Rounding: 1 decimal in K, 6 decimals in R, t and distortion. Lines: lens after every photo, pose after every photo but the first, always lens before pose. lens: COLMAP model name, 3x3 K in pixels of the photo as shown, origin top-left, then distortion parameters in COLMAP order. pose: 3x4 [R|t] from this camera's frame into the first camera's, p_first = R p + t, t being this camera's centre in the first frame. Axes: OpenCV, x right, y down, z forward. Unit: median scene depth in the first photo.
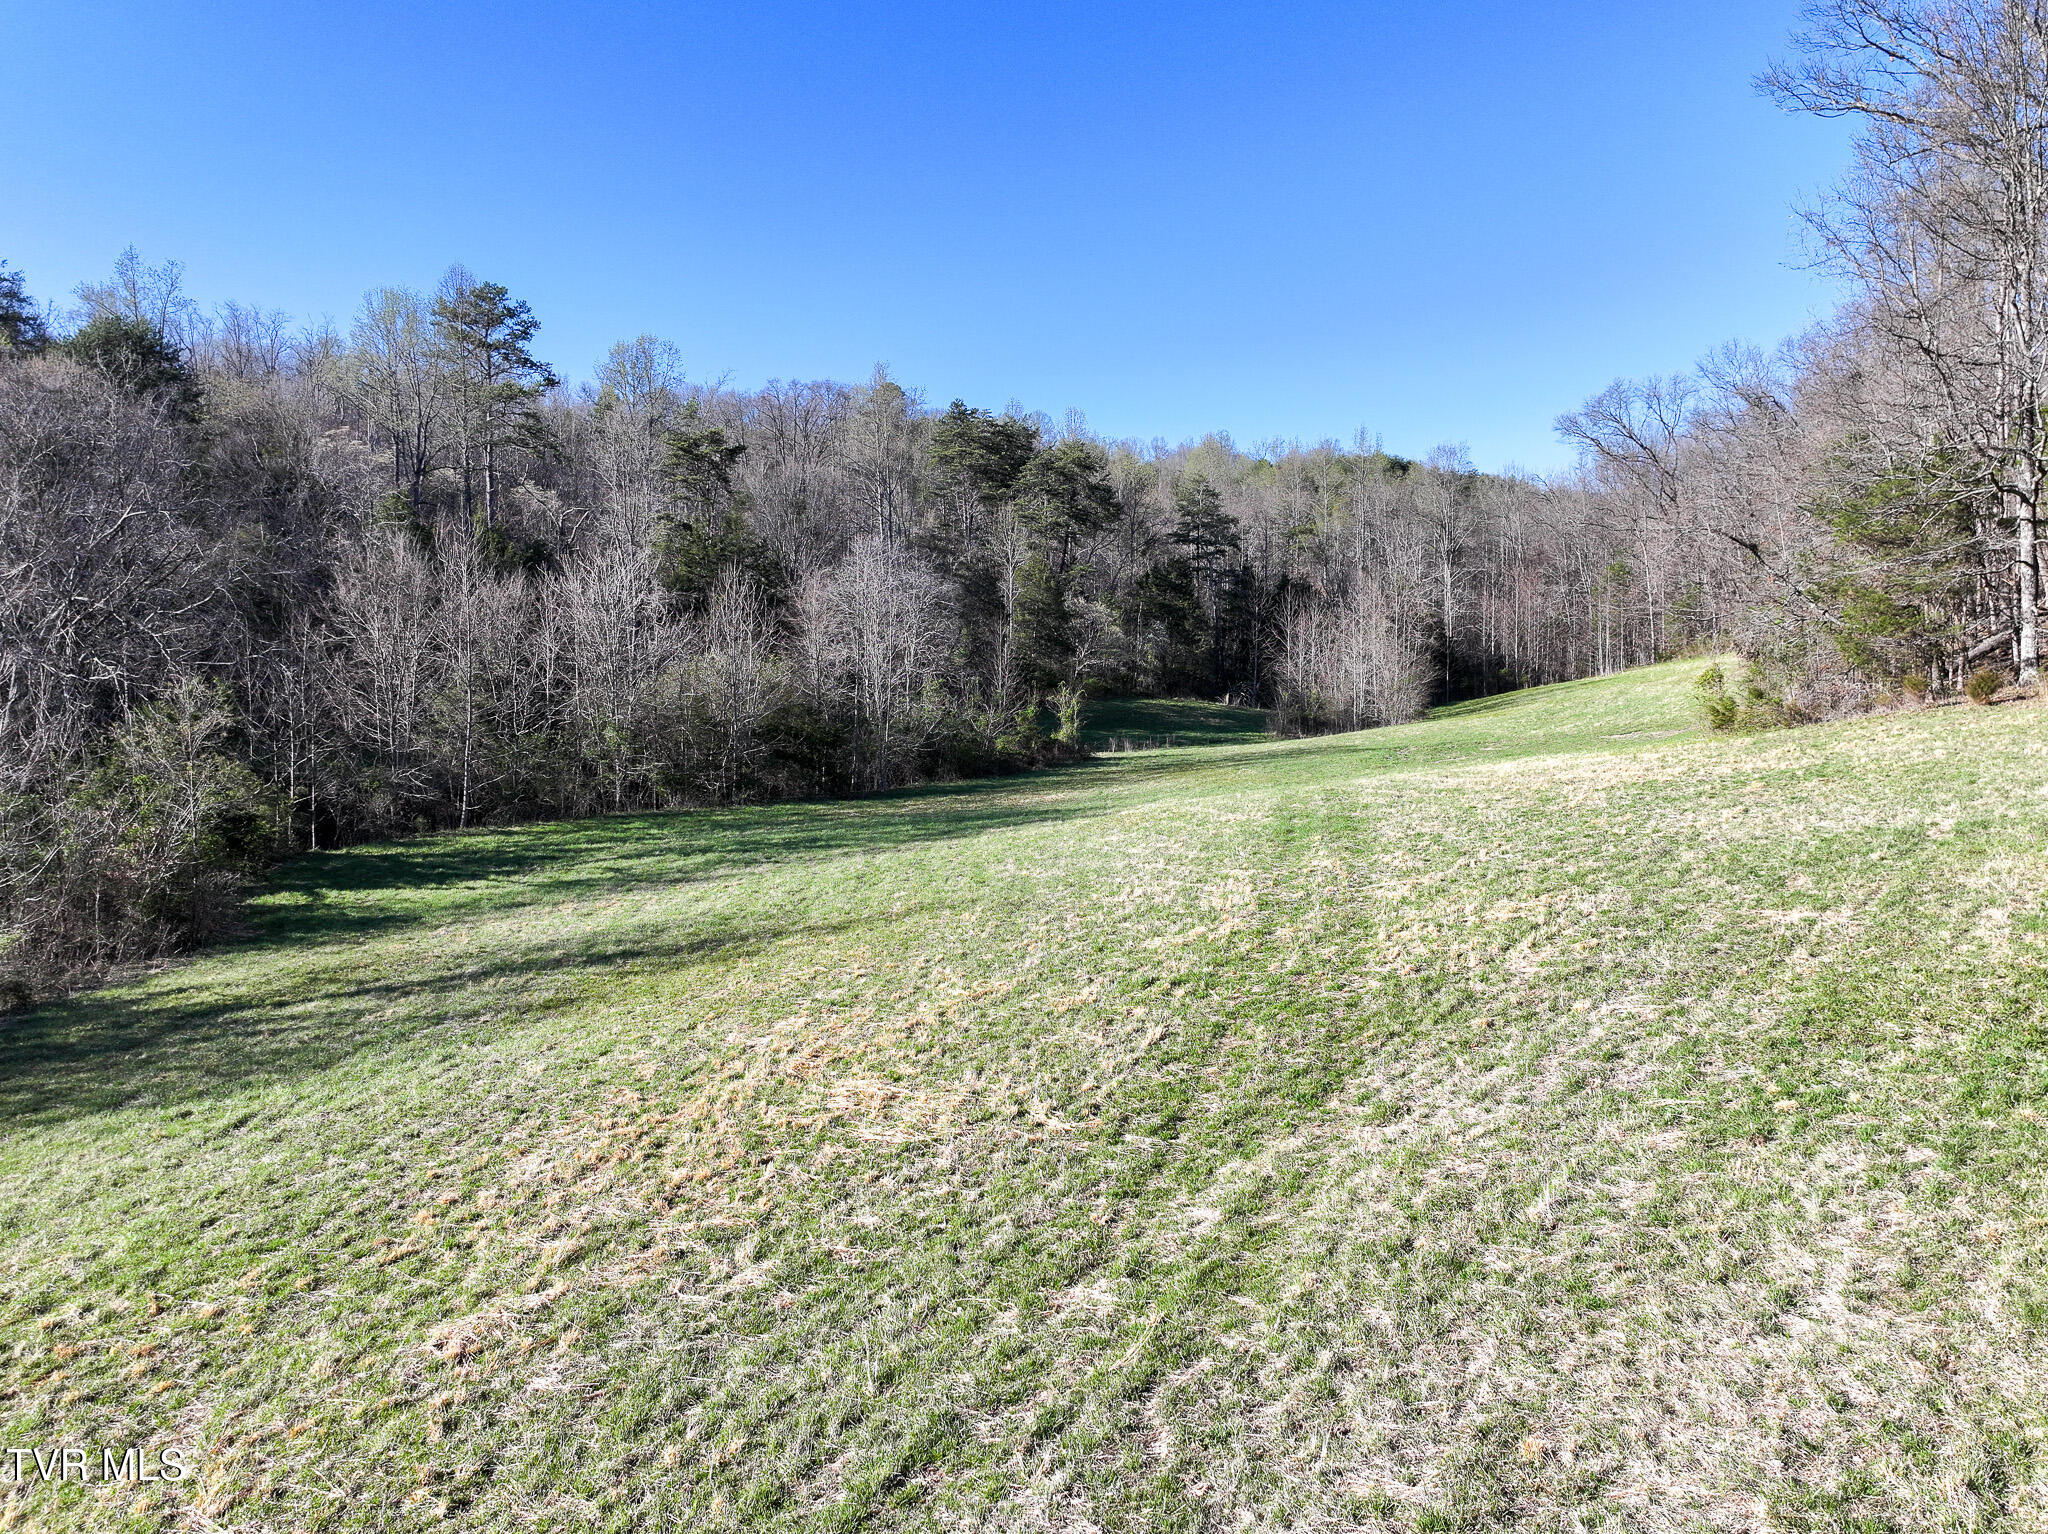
lens RADIAL K [[1462.2, 0, 1023.4], [0, 1462.2, 766.6], [0, 0, 1]] dist [0.002944, 0.026467]
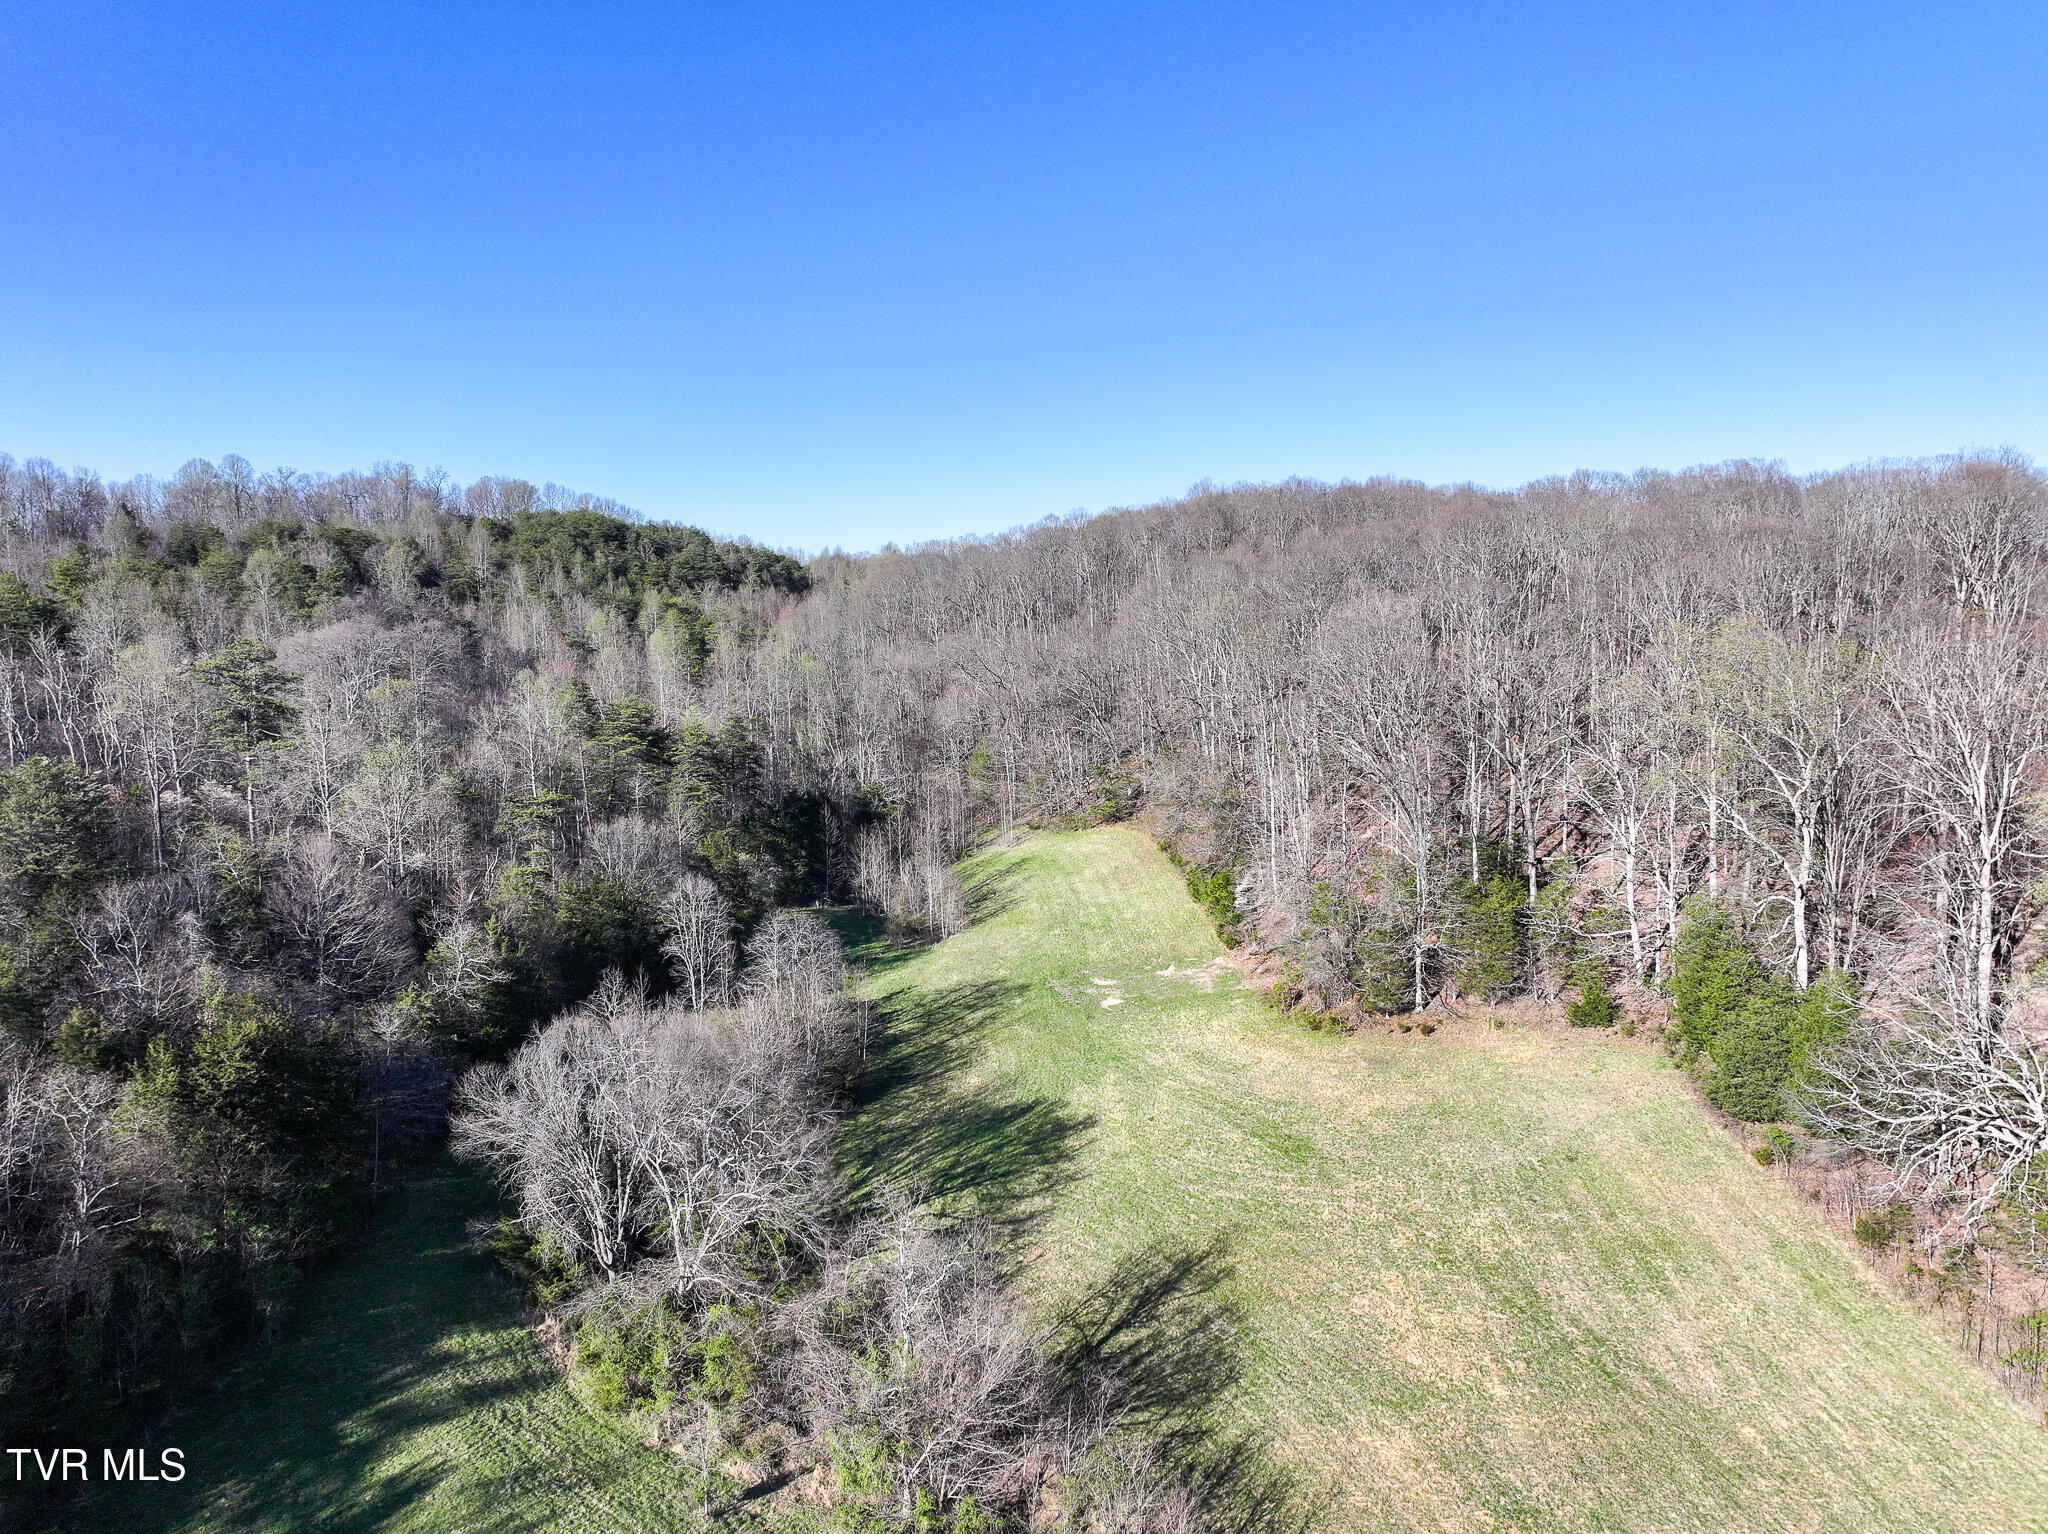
lens RADIAL K [[1462.2, 0, 1023.2], [0, 1462.2, 769.6], [0, 0, 1]] dist [0.002944, 0.026467]
pose [[0.793051, -0.079454, 0.603951, -0.550564], [0.045584, 0.996418, 0.071228, -0.269473], [-0.607447, -0.028957, 0.793832, -0.248817]]
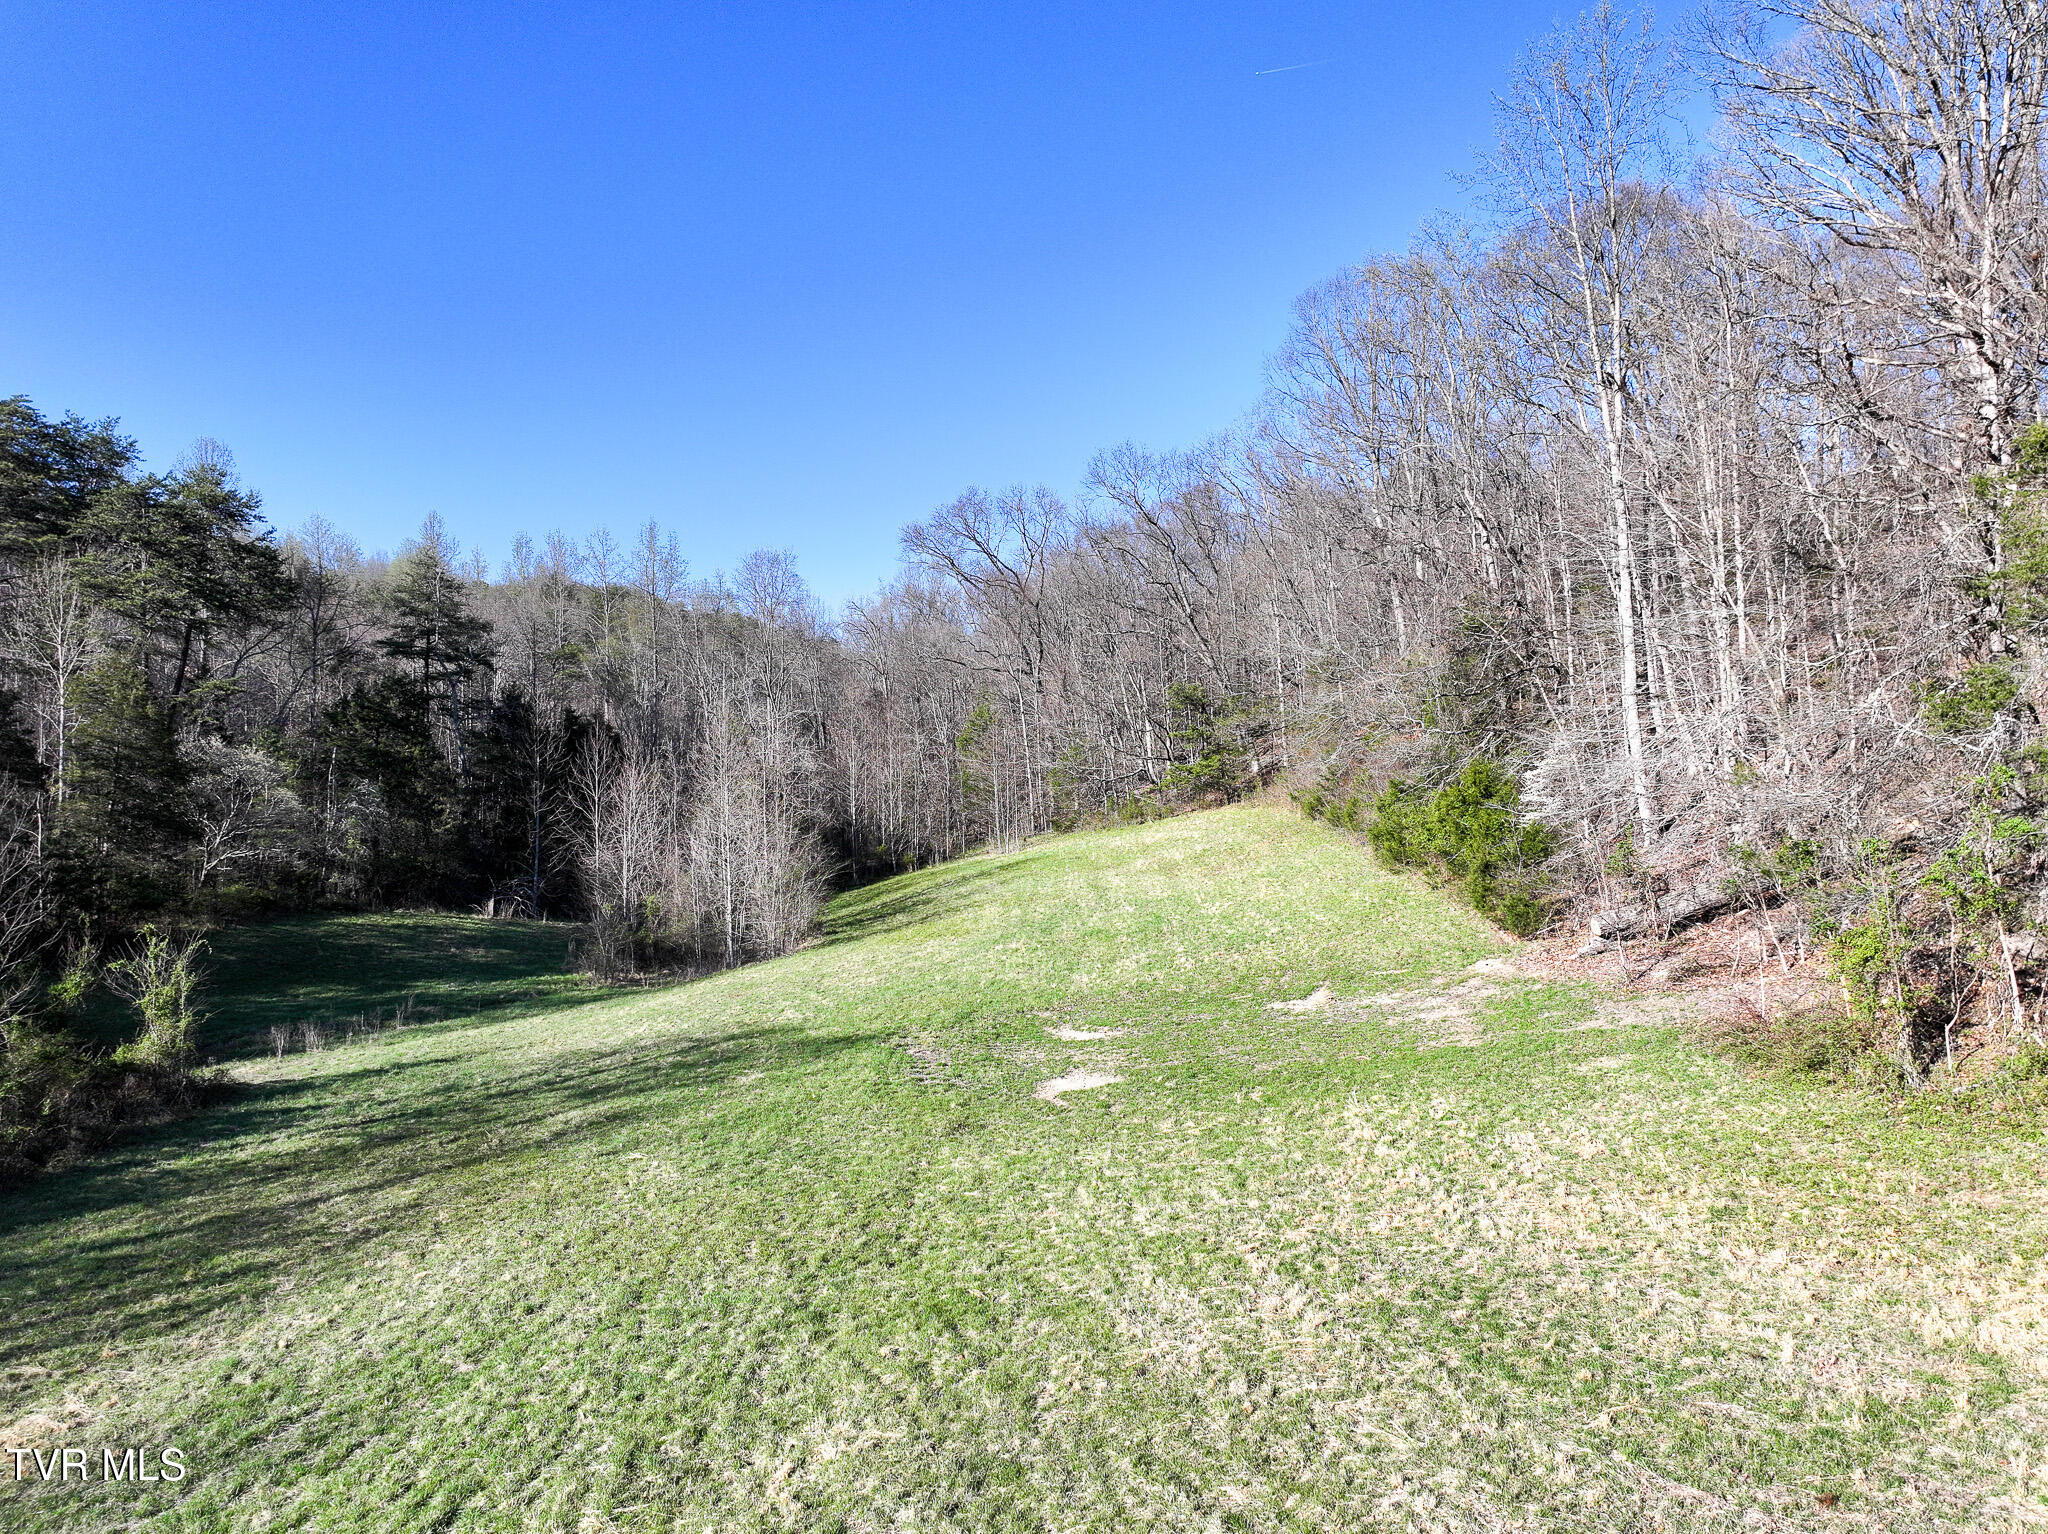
lens RADIAL K [[1462.2, 0, 1024.2], [0, 1462.2, 764.4], [0, 0, 1]] dist [0.002944, 0.026467]
pose [[0.861917, 0.010327, 0.506944, 0.021319], [0.041740, 0.994954, -0.091235, -0.040509], [-0.505329, 0.099796, 0.857137, 0.358285]]
